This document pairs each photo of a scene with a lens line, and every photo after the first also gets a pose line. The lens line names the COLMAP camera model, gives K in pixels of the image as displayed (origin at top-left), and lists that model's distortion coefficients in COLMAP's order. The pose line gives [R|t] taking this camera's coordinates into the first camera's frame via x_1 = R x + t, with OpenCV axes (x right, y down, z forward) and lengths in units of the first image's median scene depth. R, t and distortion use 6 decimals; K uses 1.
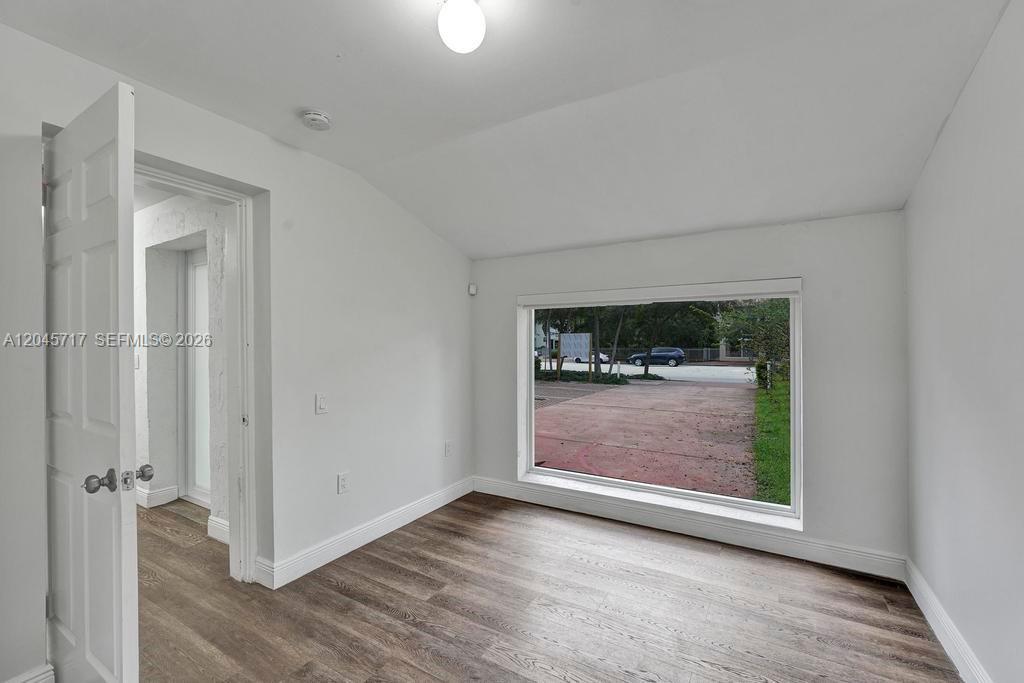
lens RADIAL K [[426.7, 0, 501.7], [0, 426.7, 338.4], [0, 0, 1]] dist [-0.007560, 0.000084]
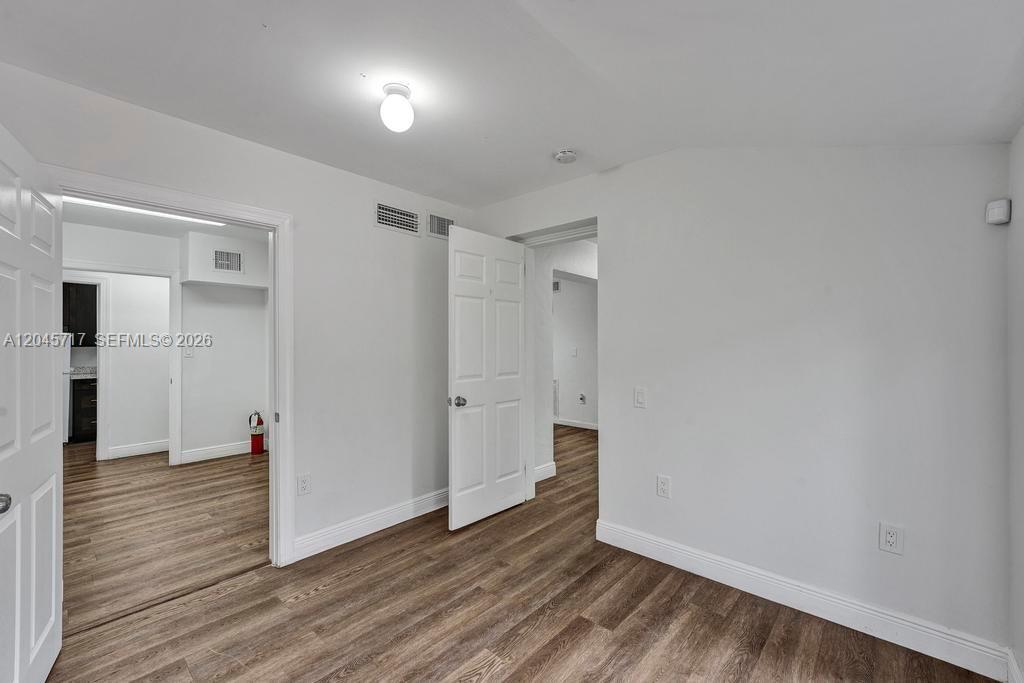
lens RADIAL K [[426.7, 0, 506.1], [0, 426.7, 342.8], [0, 0, 1]] dist [-0.007560, 0.000084]
pose [[-0.176320, -0.003608, -0.984326, 0.702856], [0.003008, 0.999987, -0.004204, 0.025031], [0.984328, -0.003702, -0.176307, 0.928458]]
